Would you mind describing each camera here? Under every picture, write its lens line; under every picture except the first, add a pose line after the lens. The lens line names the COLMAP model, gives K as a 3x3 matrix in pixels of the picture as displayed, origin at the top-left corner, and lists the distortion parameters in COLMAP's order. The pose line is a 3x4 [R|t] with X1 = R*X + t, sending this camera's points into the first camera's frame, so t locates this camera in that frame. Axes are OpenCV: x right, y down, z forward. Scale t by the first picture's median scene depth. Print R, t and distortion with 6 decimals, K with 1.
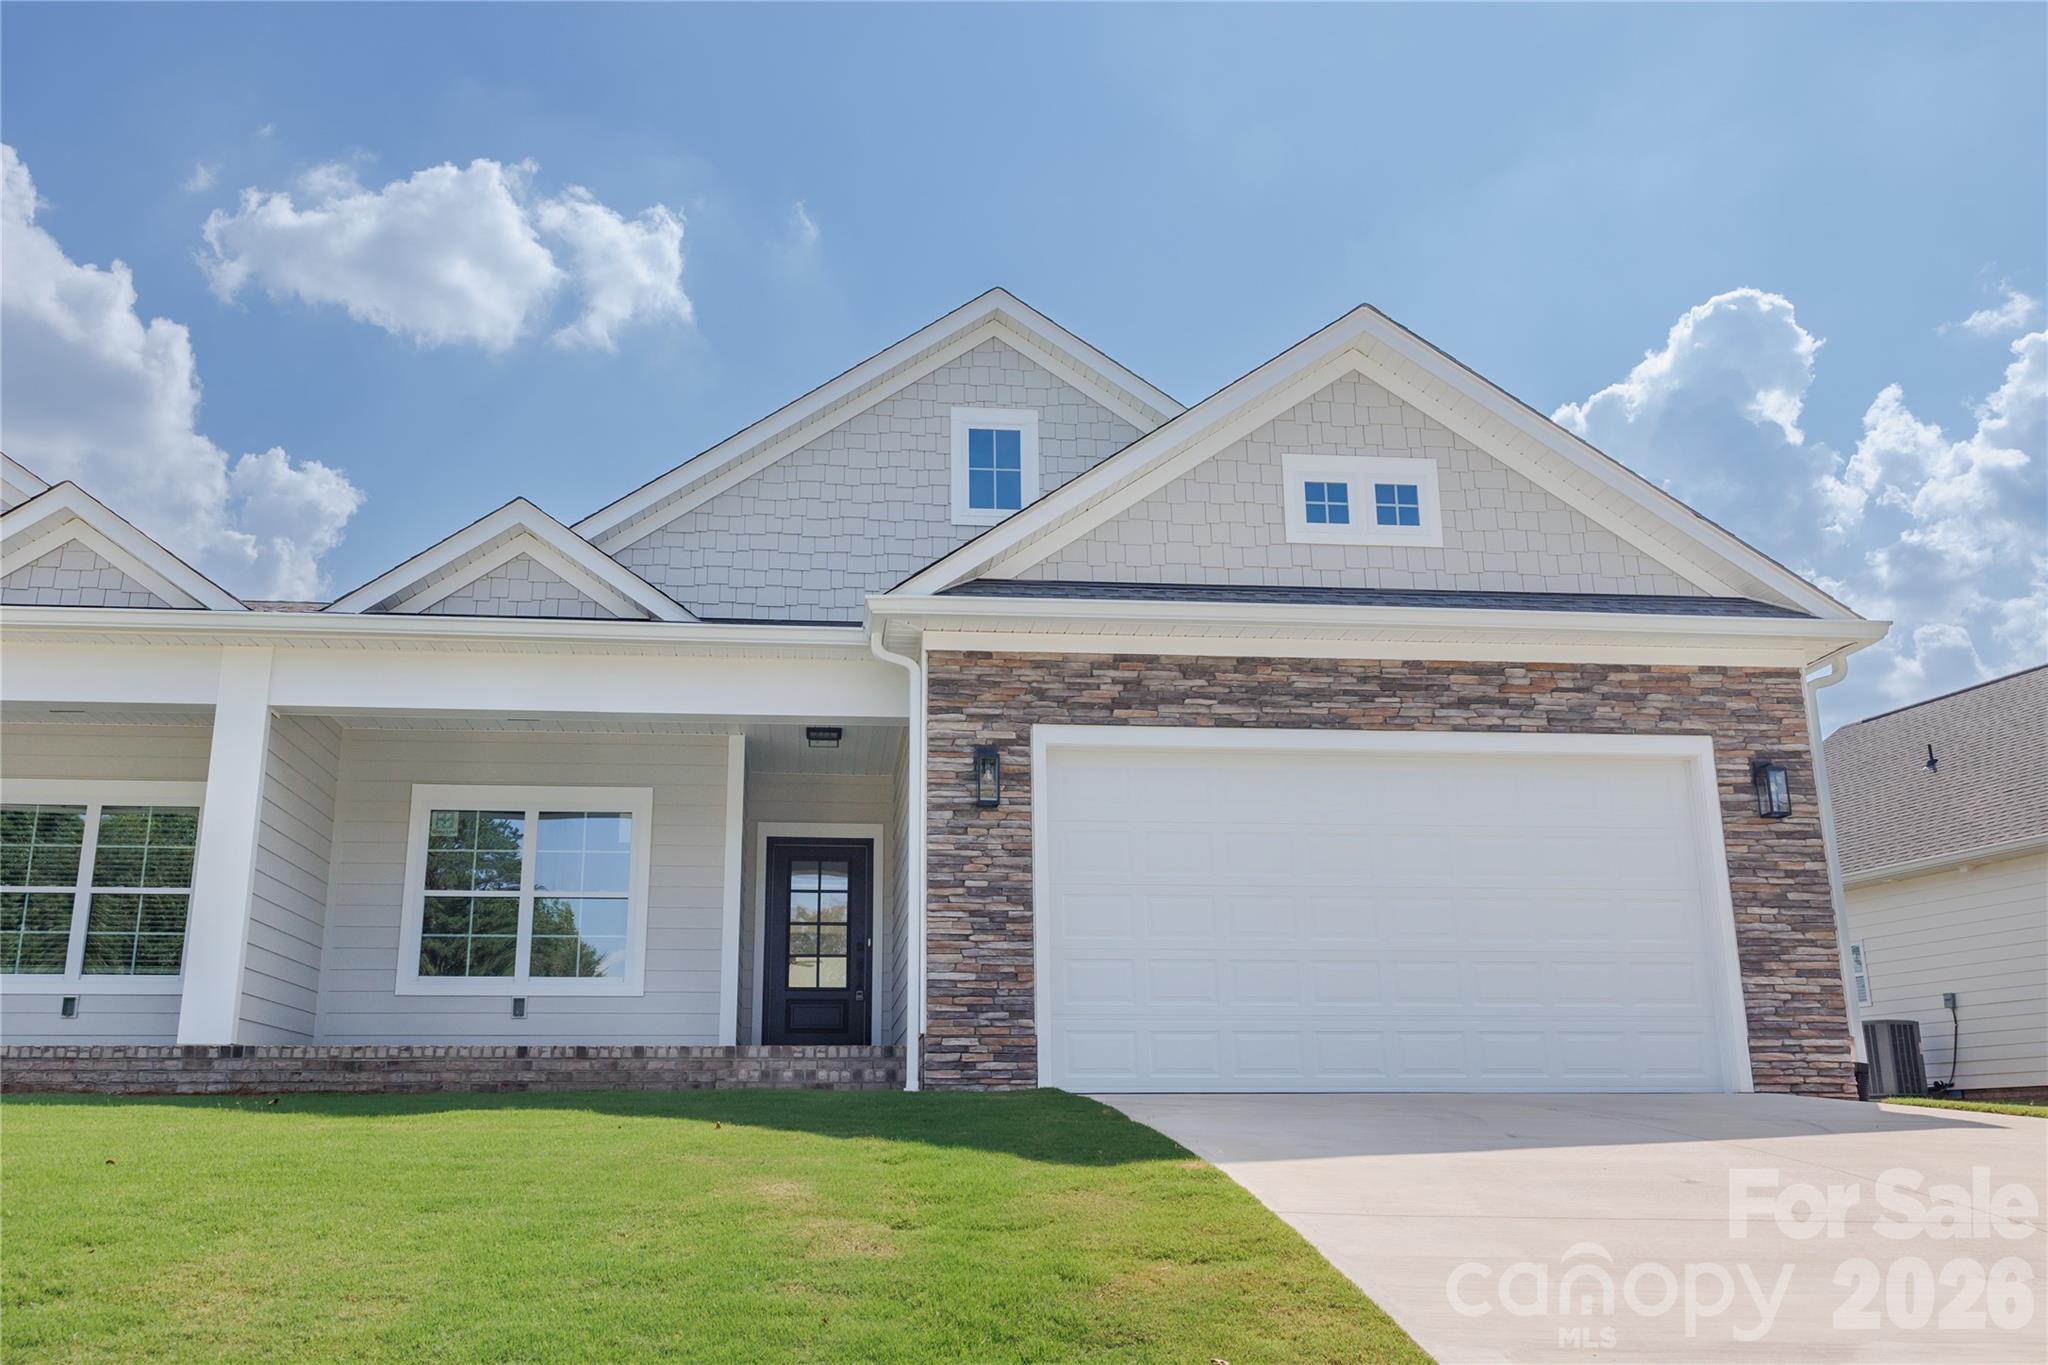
lens RADIAL K [[1654.8, 0, 1024.0], [0, 1654.8, 682.5], [0, 0, 1]] dist [0.009578, -0.008296]
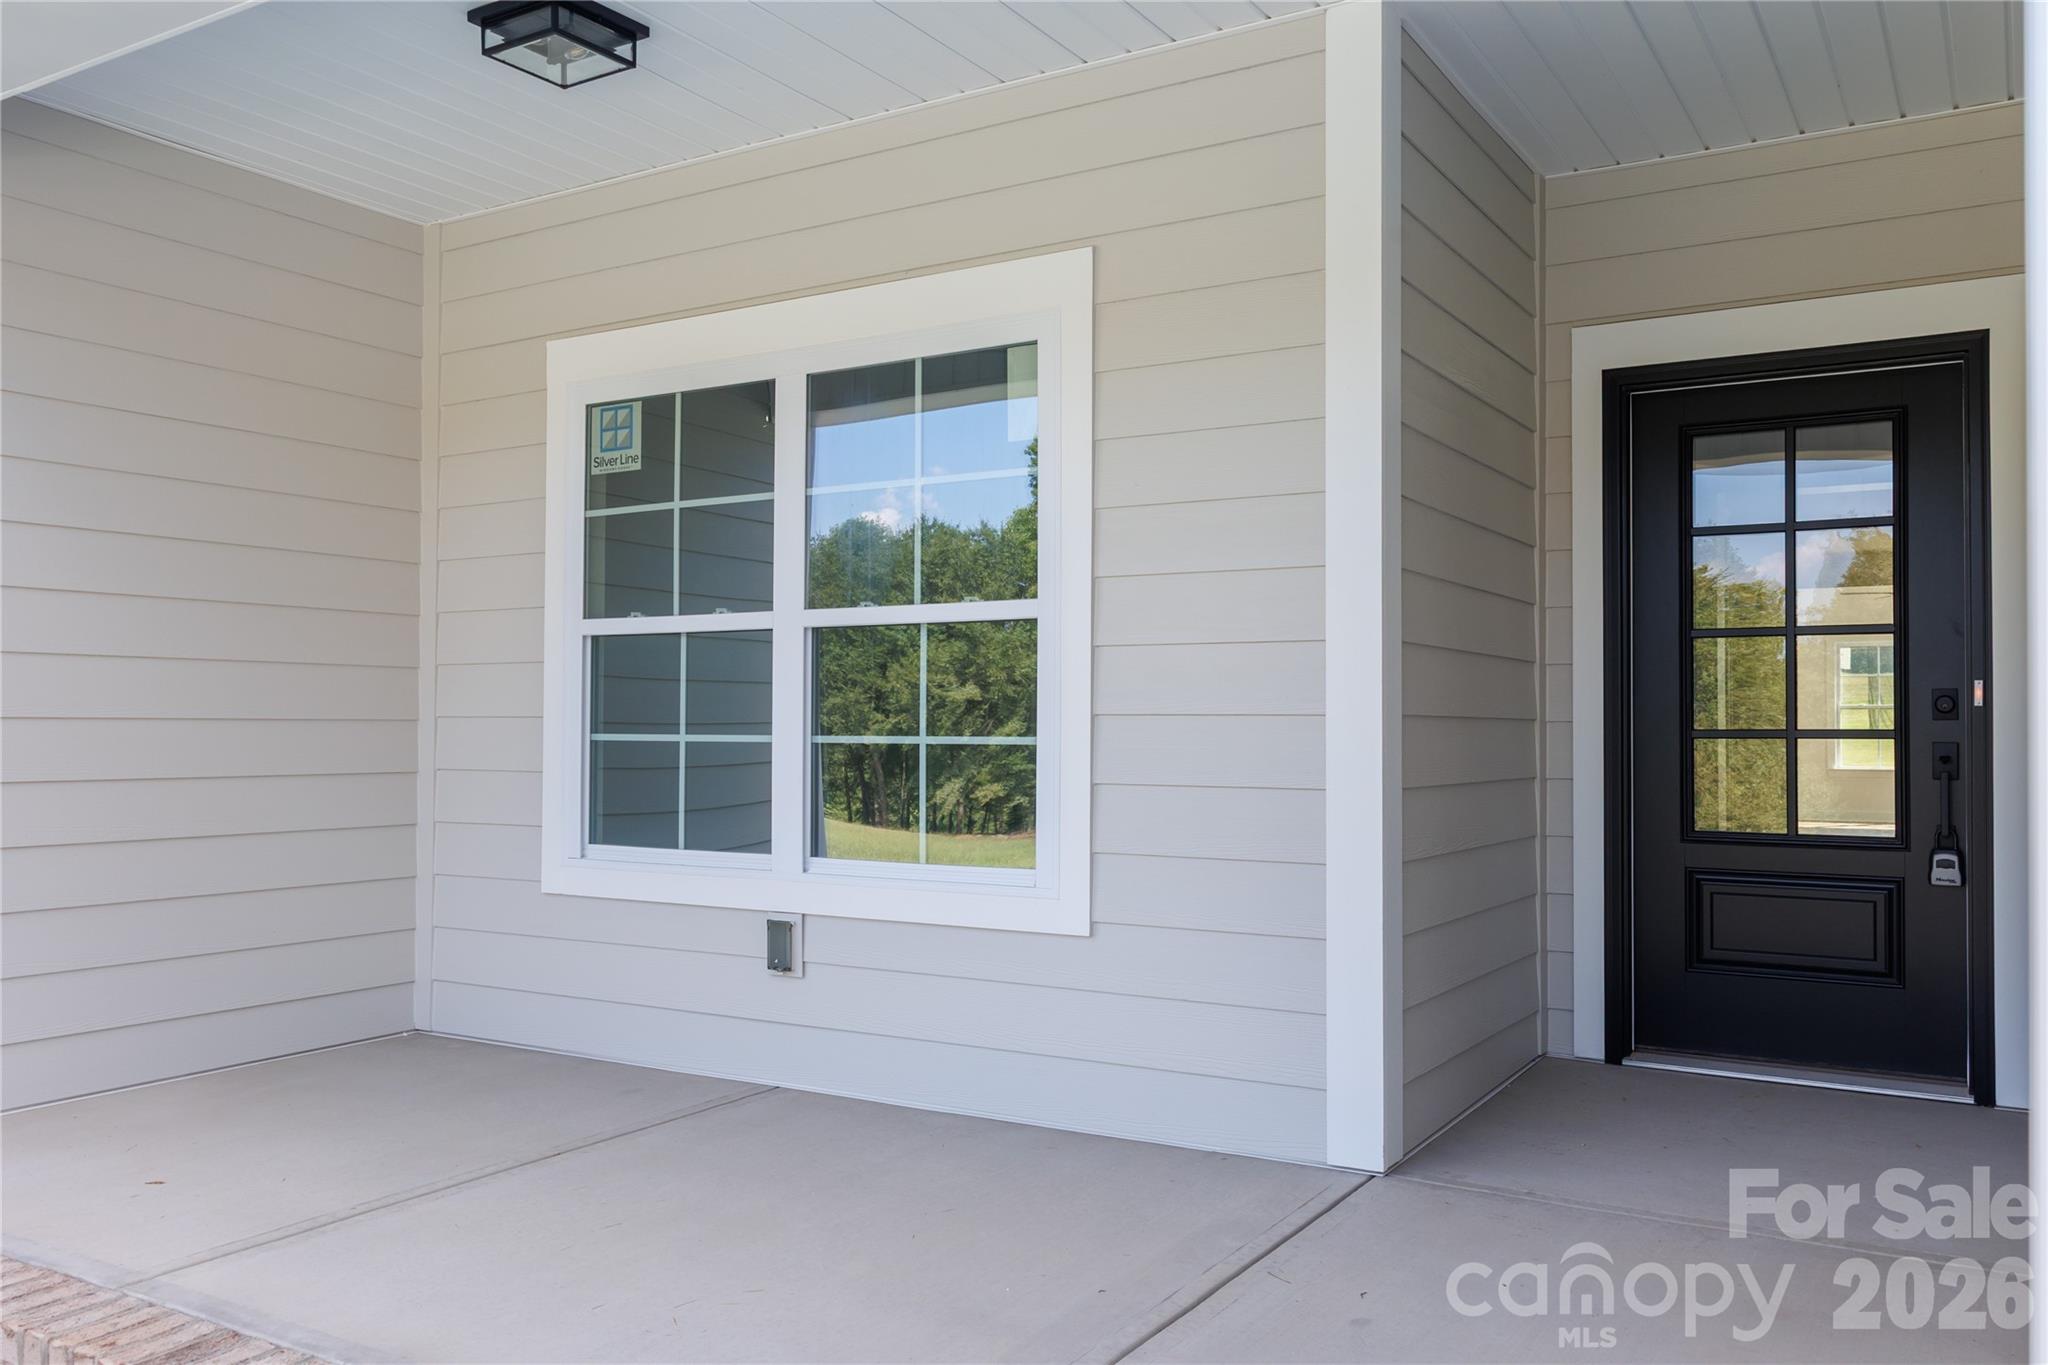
lens RADIAL K [[1654.8, 0, 1024.0], [0, 1654.8, 682.5], [0, 0, 1]] dist [0.009578, -0.008296]
pose [[0.777338, -0.006583, -0.629049, -0.040937], [0.160125, 0.969081, 0.187731, 0.074784], [0.608363, -0.246657, 0.754357, 0.684079]]
